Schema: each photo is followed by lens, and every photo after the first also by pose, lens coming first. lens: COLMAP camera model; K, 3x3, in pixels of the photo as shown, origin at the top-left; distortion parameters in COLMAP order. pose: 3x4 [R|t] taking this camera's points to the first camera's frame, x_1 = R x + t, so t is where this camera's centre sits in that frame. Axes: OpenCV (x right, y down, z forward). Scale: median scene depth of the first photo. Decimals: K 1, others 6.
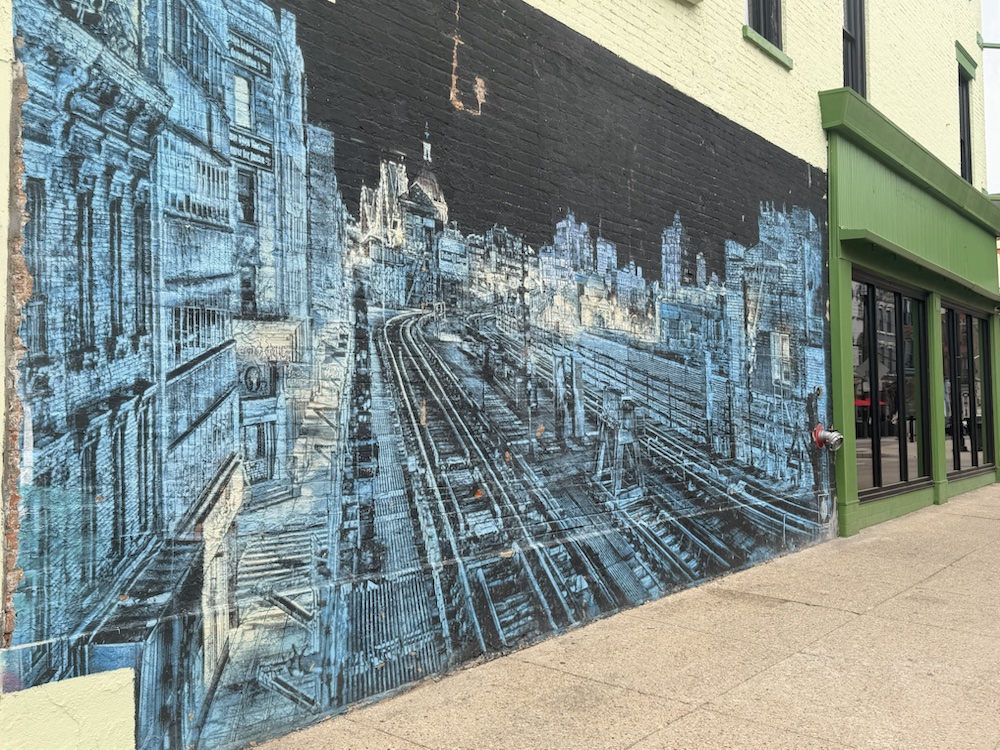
lens RADIAL K [[721.8, 0, 481.4], [0, 721.8, 378.1], [0, 0, 1]] dist [0.003359, -0.005311]
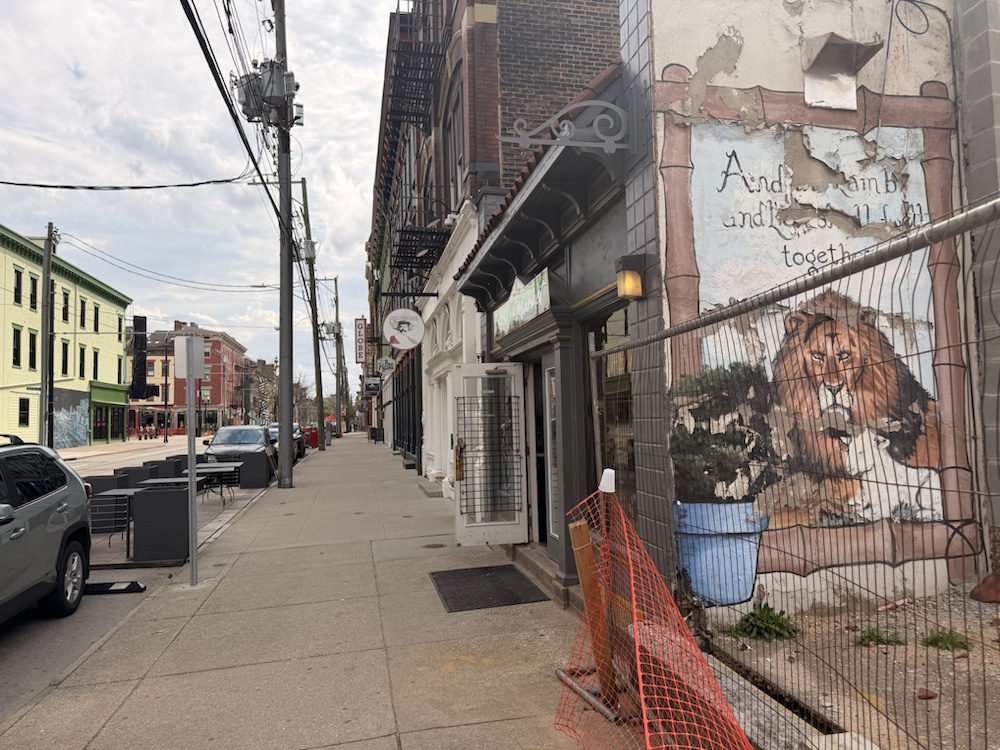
lens RADIAL K [[721.8, 0, 481.4], [0, 721.8, 378.1], [0, 0, 1]] dist [0.003359, -0.005311]
pose [[0.577850, 0.035566, 0.815368, -3.120548], [-0.005667, 0.999201, -0.039569, -0.180618], [-0.816123, 0.018244, 0.577590, -6.304656]]
